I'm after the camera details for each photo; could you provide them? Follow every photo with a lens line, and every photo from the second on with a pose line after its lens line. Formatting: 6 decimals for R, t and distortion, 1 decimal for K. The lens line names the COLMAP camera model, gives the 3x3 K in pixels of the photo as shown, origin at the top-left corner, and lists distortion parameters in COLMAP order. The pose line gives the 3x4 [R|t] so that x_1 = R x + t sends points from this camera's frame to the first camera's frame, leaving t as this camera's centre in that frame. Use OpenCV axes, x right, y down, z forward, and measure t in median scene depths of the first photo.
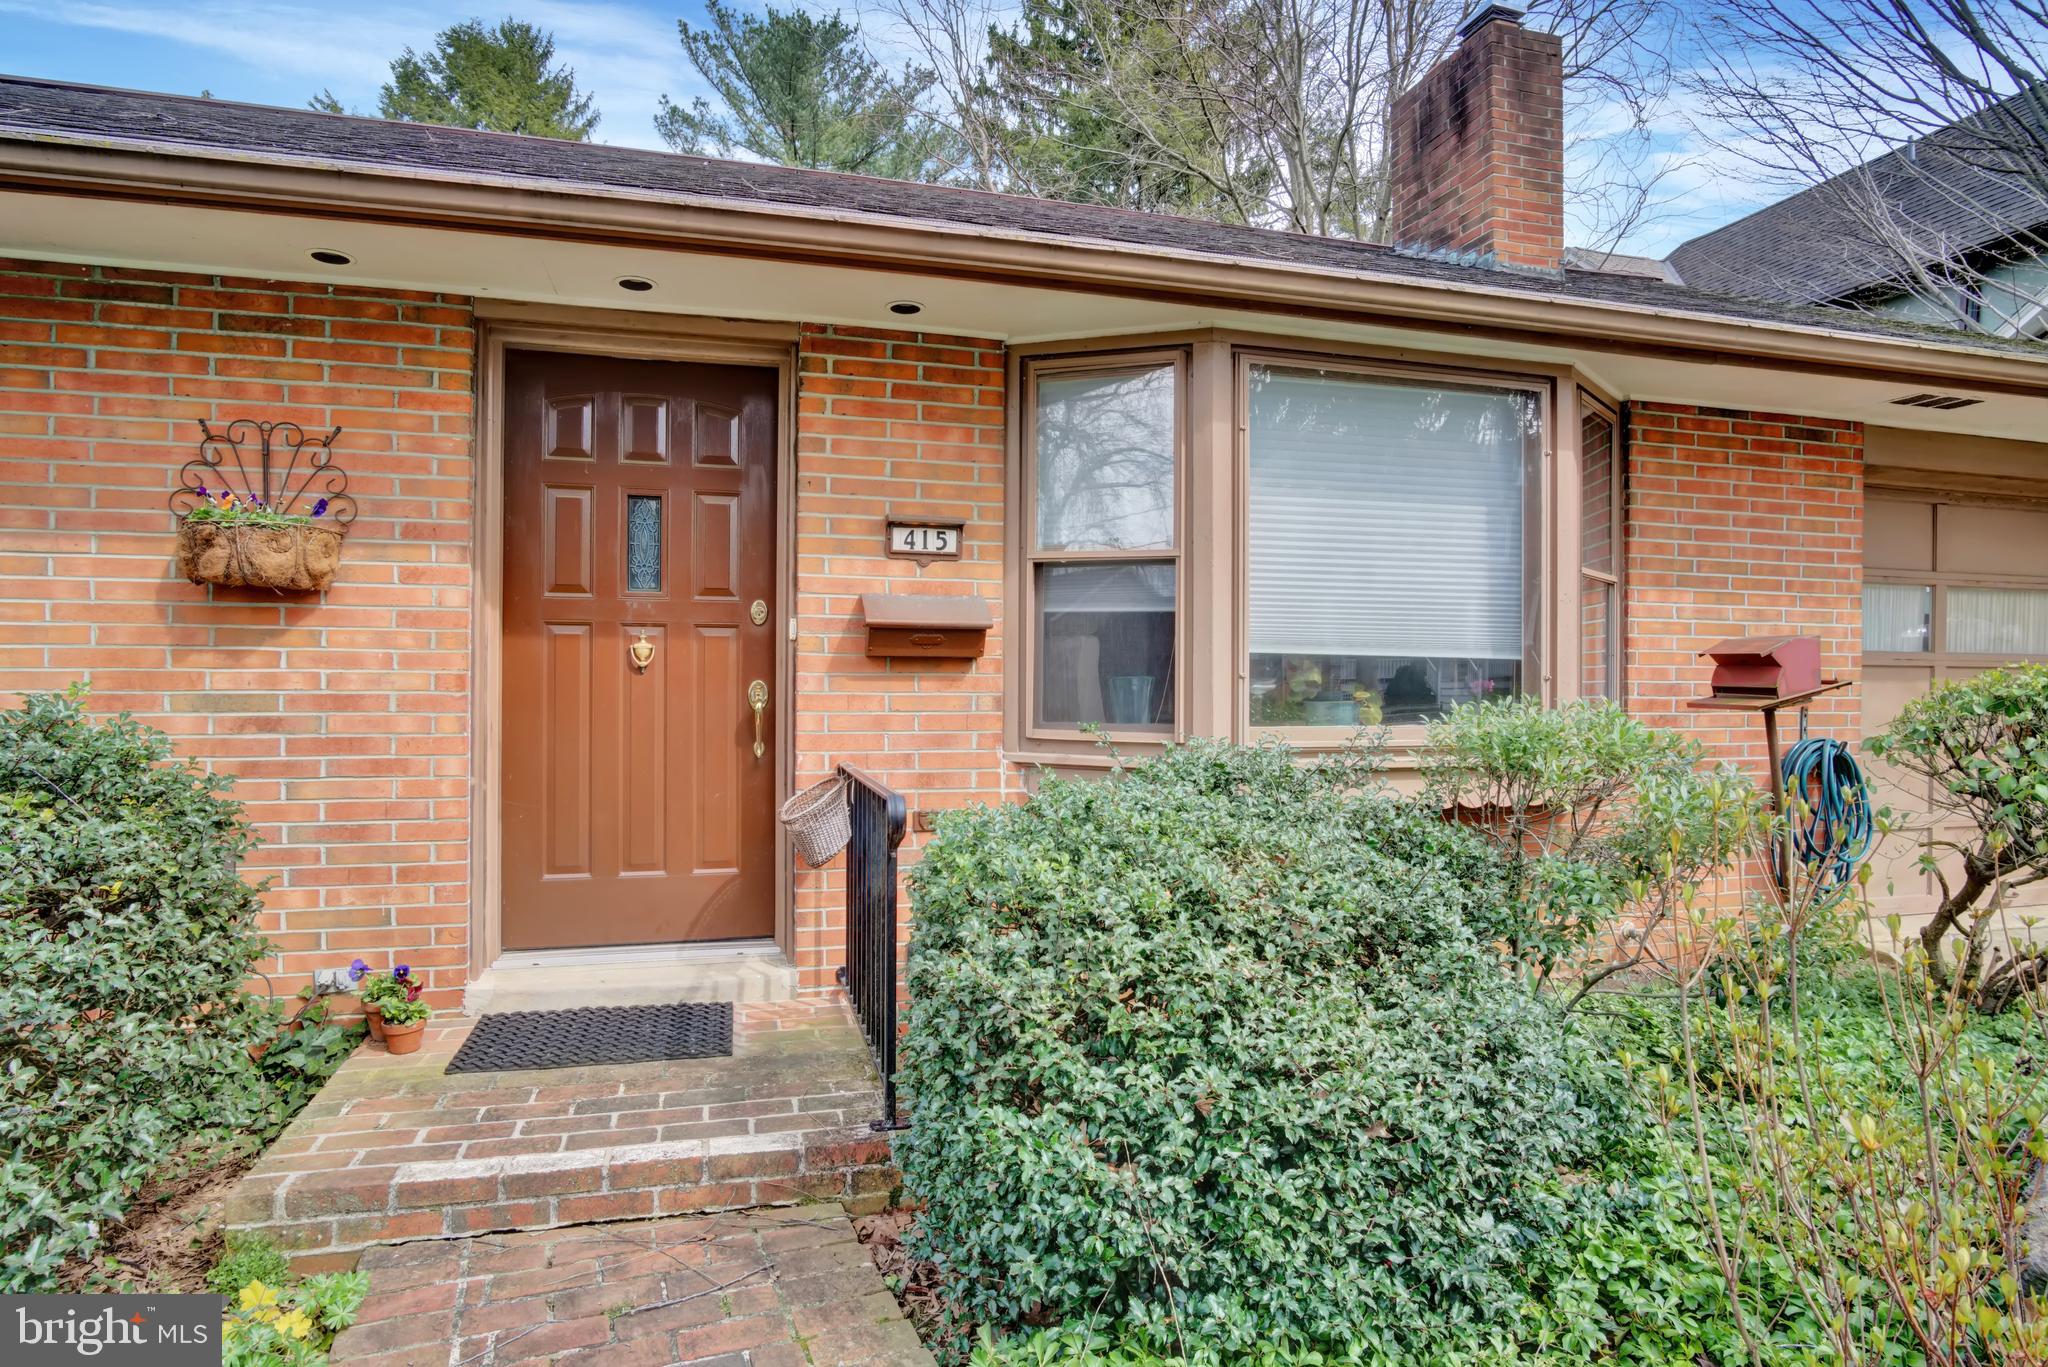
lens RADIAL K [[1100.6, 0, 1024.3], [0, 1100.6, 684.3], [0, 0, 1]] dist [-0.029805, 0.004105]
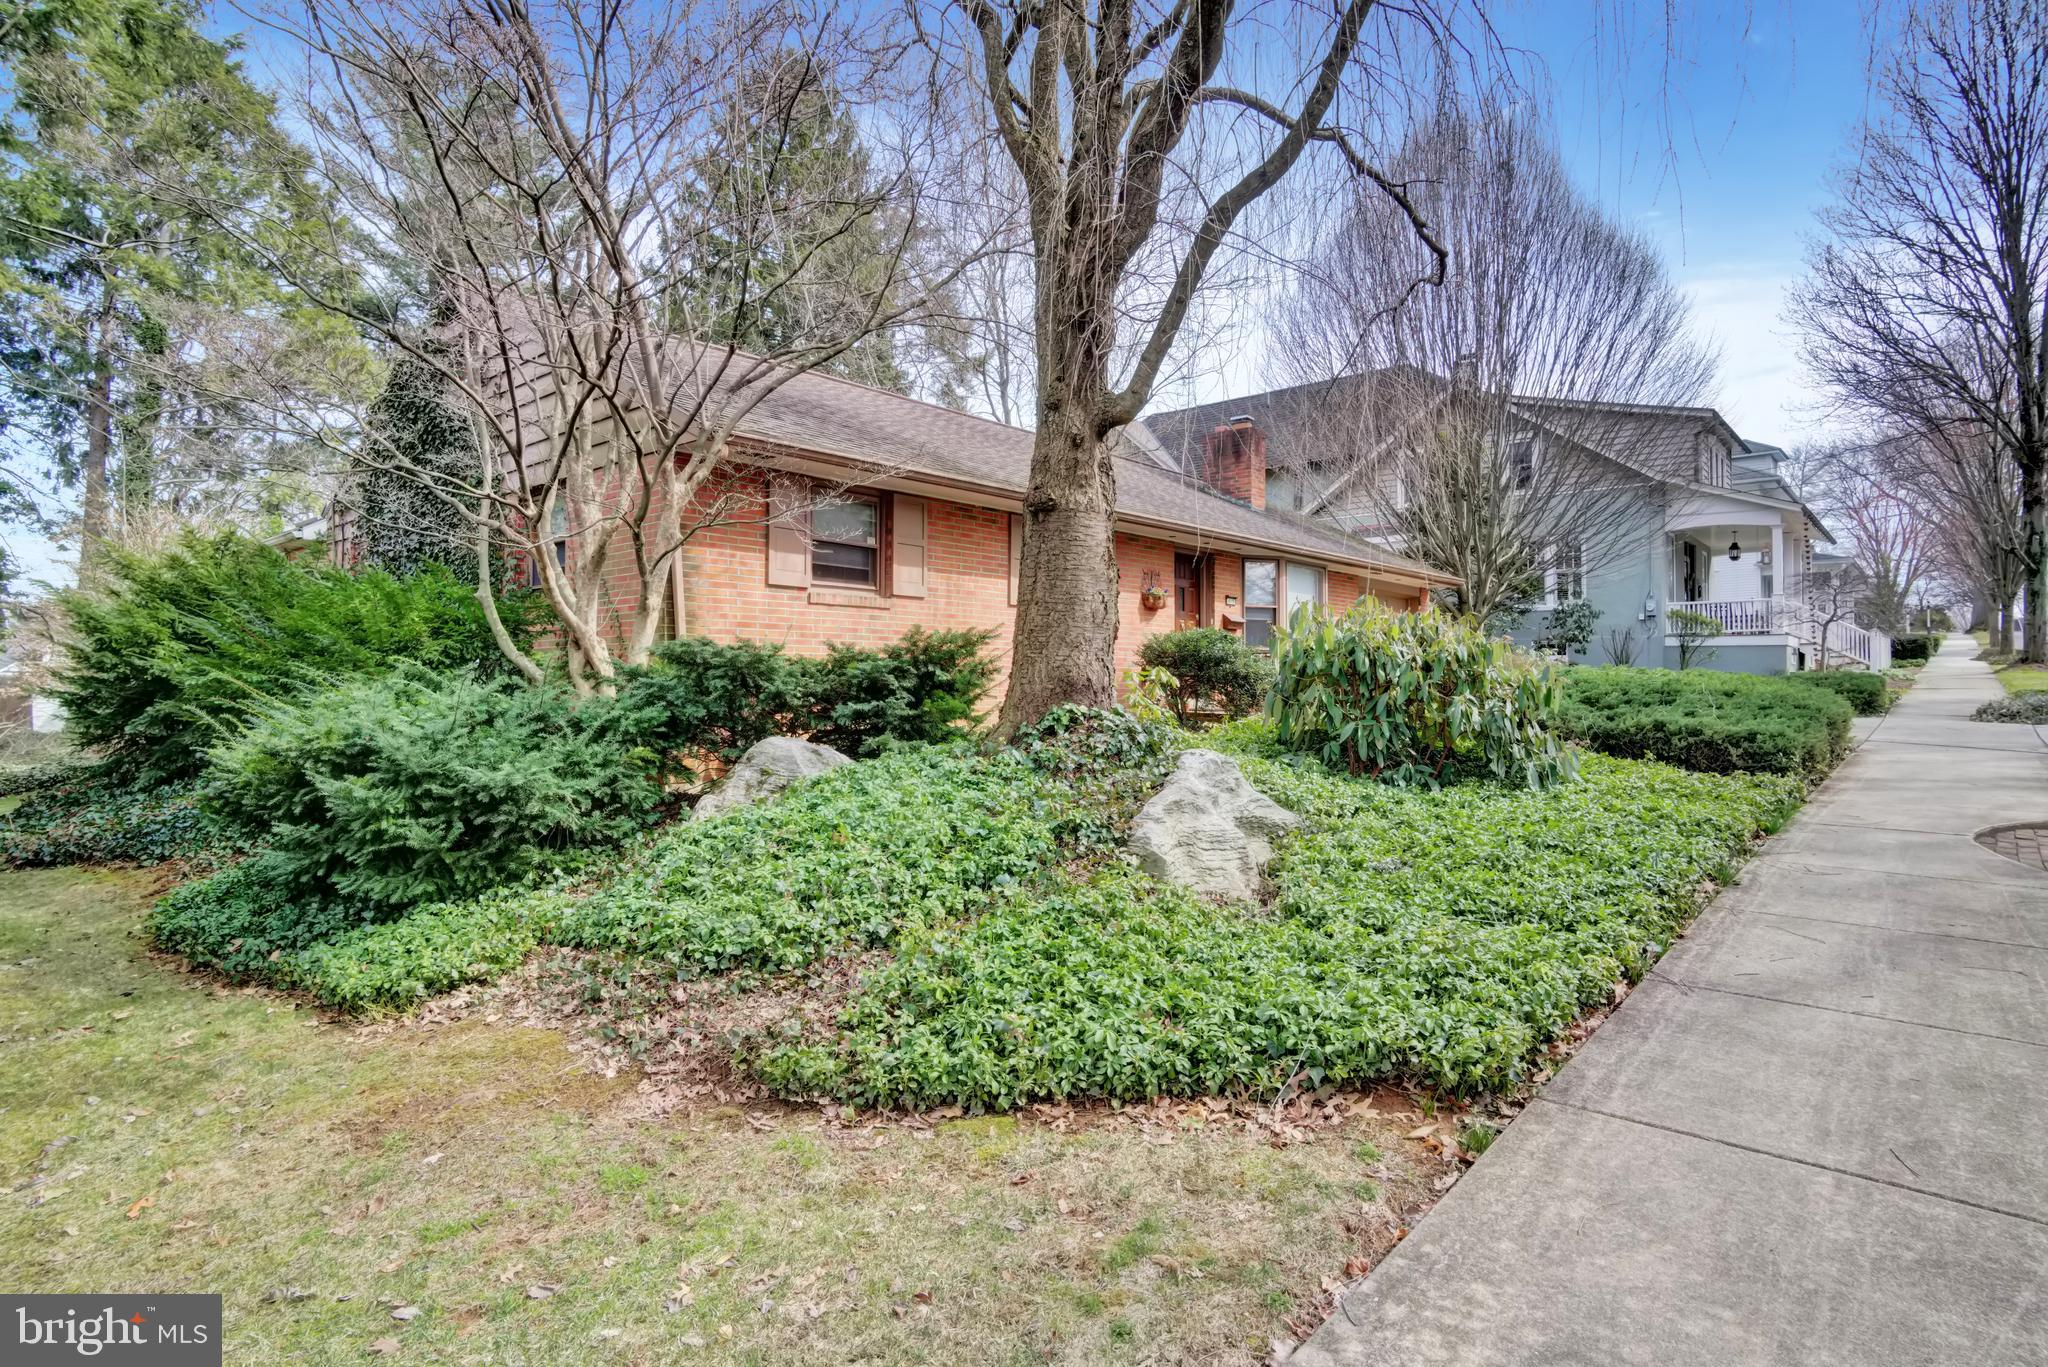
lens RADIAL K [[1100.6, 0, 1023.6], [0, 1100.6, 679.3], [0, 0, 1]] dist [-0.029805, 0.004105]
pose [[0.830755, -0.004023, 0.556624, -3.083199], [0.002891, 0.999992, 0.002912, 0.155311], [-0.556631, -0.000809, 0.830759, -2.055671]]
